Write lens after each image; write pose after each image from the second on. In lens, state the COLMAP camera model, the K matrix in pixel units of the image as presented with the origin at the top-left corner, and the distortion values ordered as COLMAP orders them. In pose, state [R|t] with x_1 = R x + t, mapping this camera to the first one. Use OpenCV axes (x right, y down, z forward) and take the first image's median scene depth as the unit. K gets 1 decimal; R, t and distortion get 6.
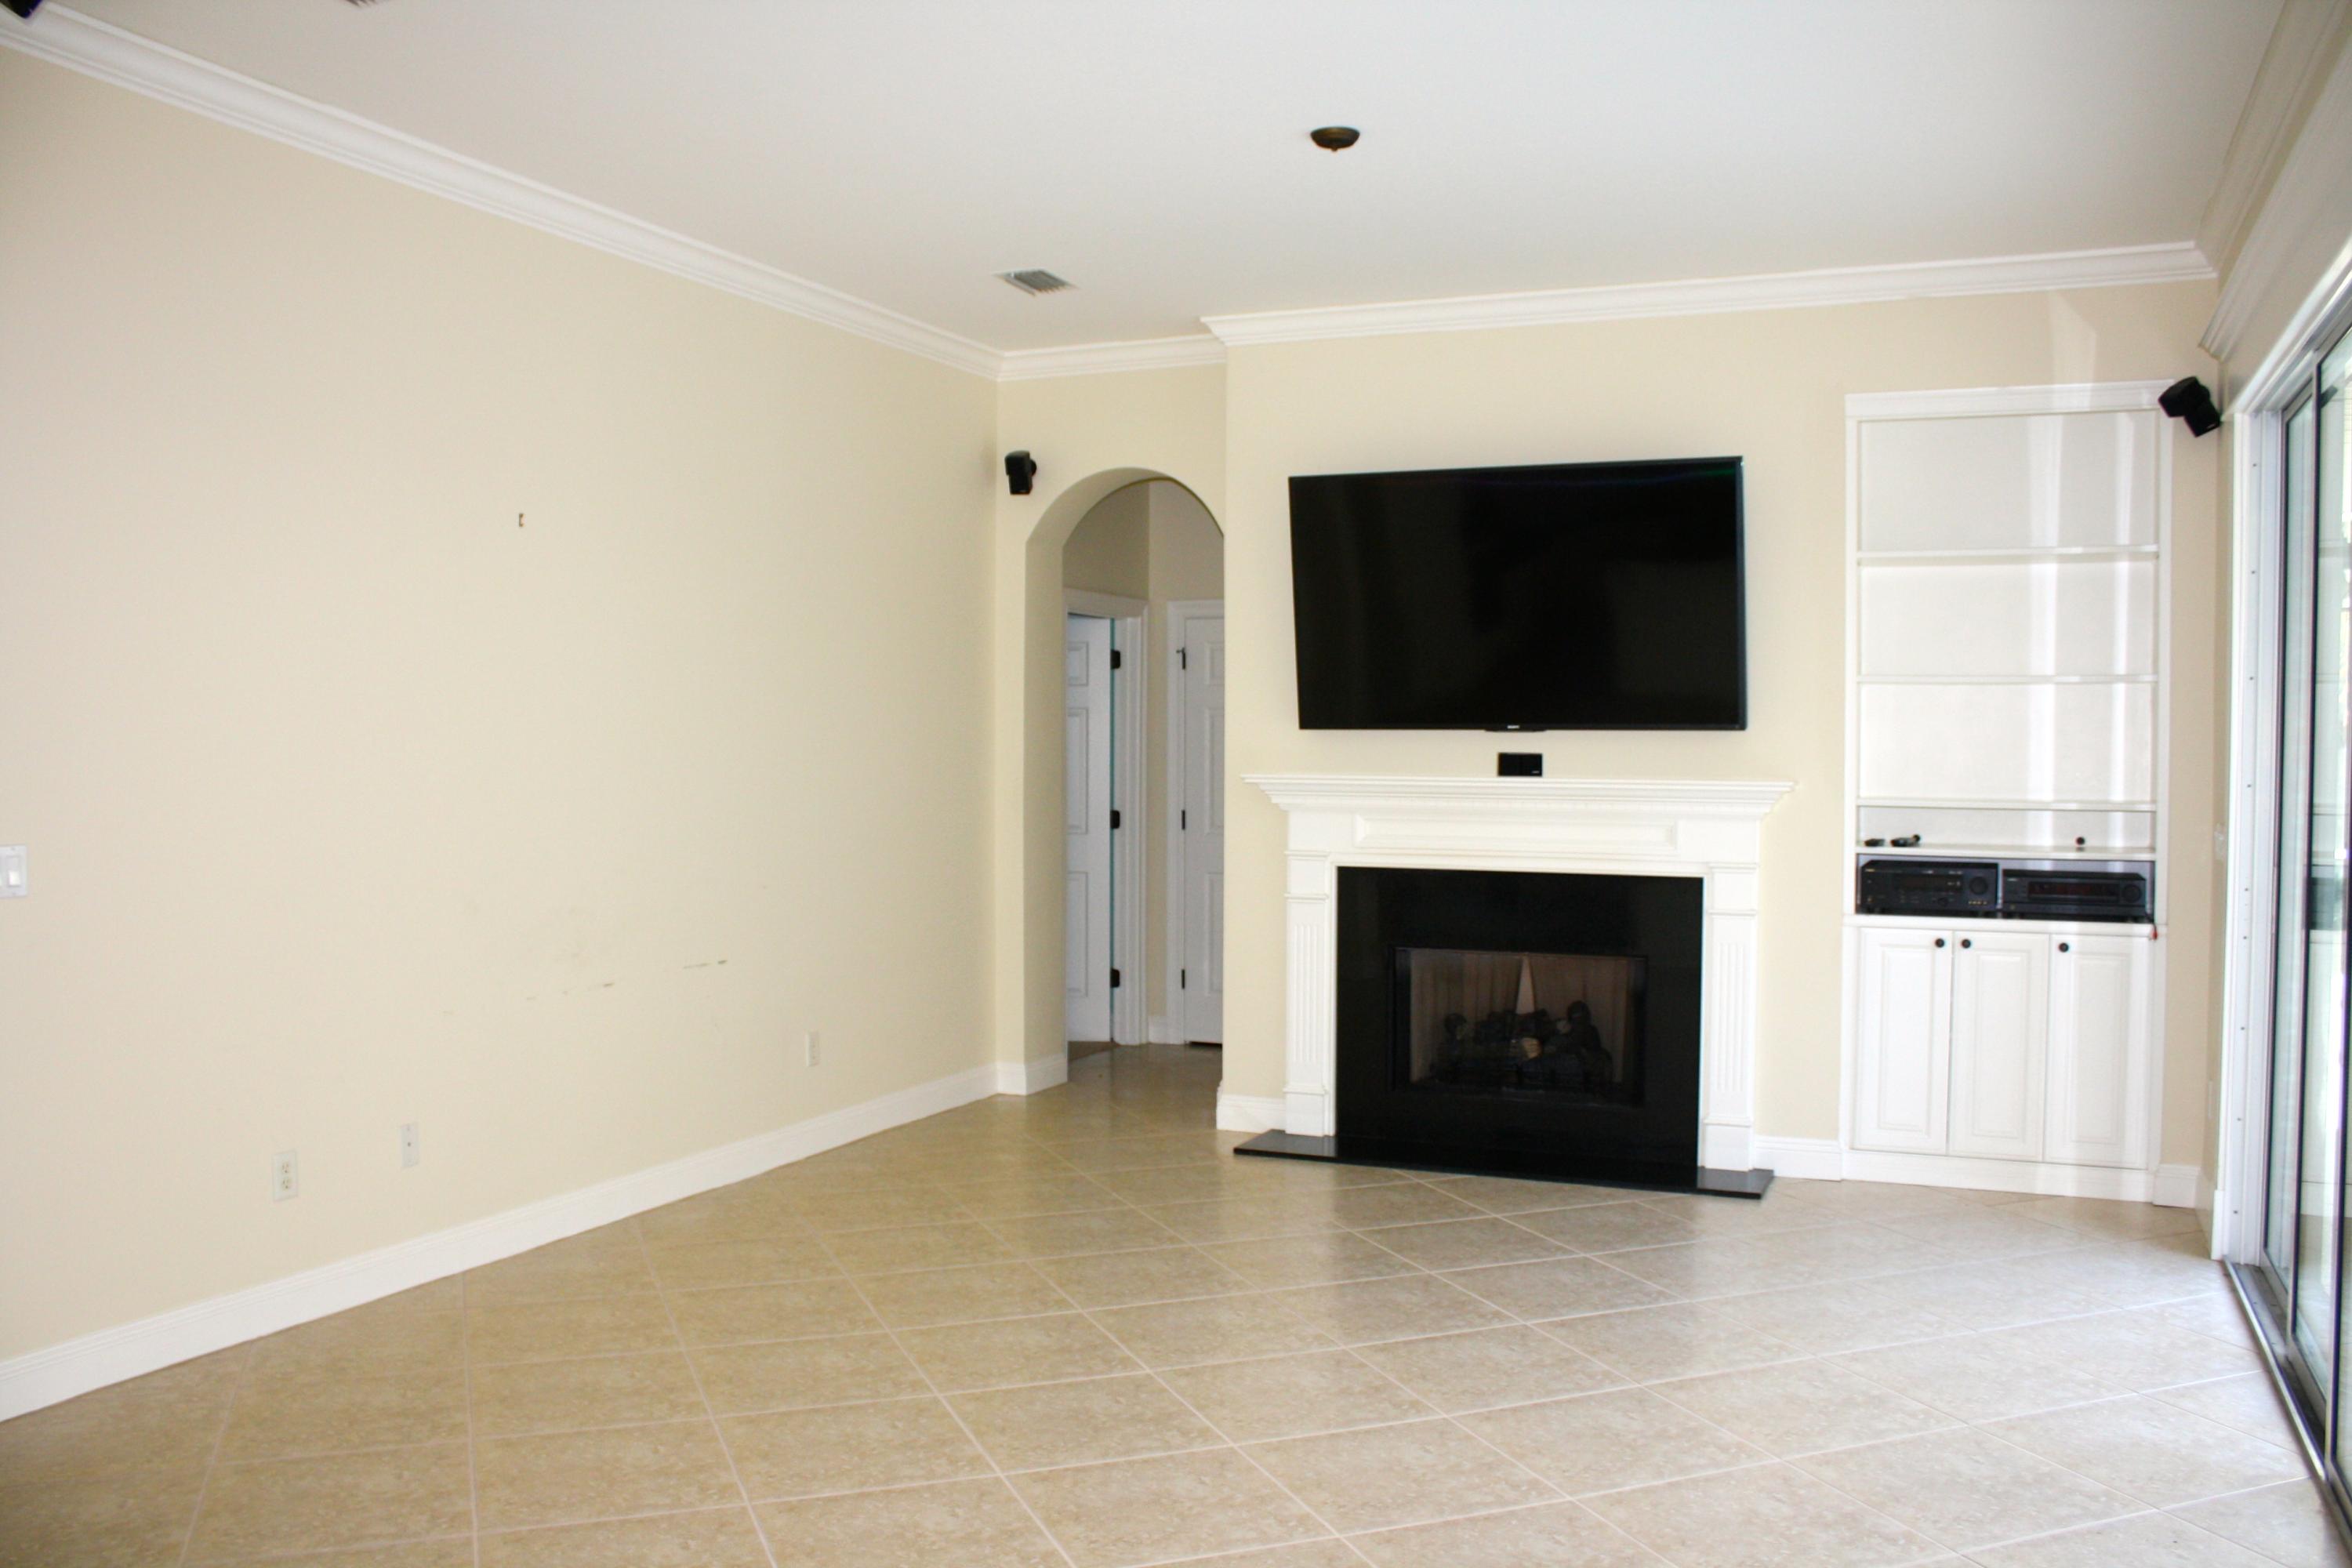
lens RADIAL K [[1962.6, 0, 1180.3], [0, 1962.6, 775.6], [0, 0, 1]] dist [-0.086514, 0.008729]
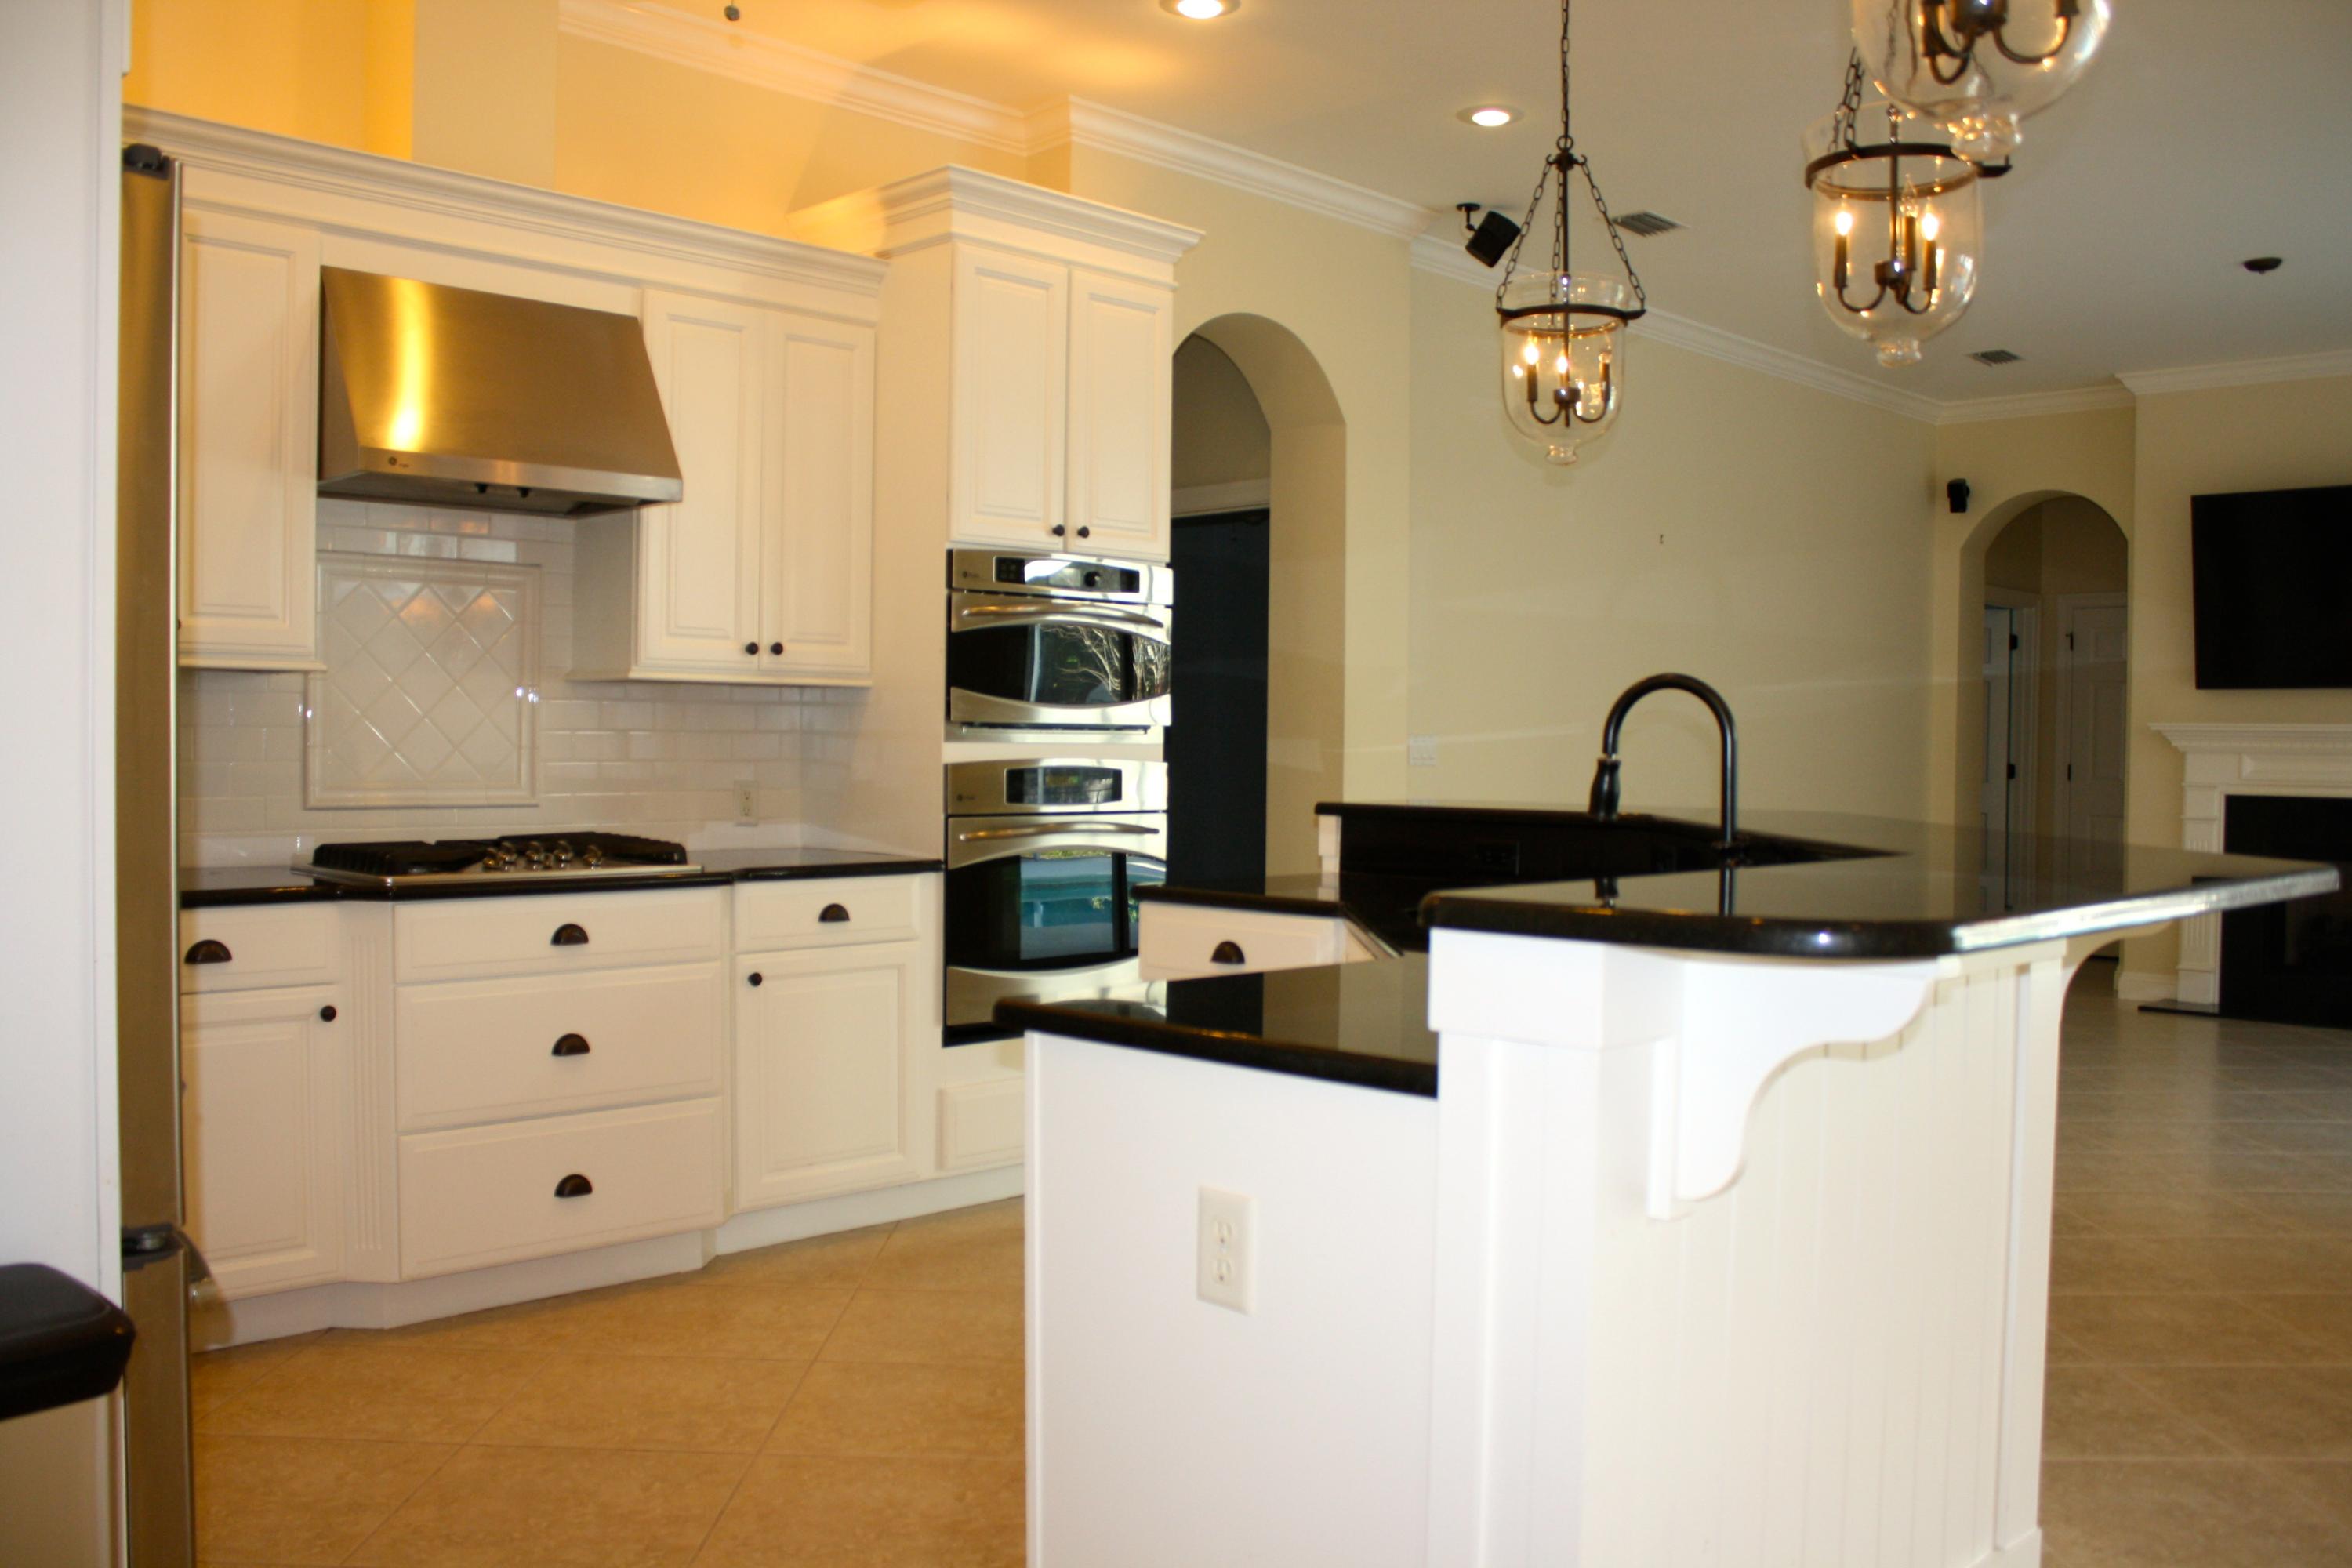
lens RADIAL K [[1962.6, 0, 1172.6], [0, 1962.6, 798.0], [0, 0, 1]] dist [-0.086514, 0.008729]
pose [[0.933303, 0.015787, -0.358744, -0.111890], [-0.013739, 0.999872, 0.008258, 0.045550], [0.358828, -0.002779, 0.933399, -0.411393]]
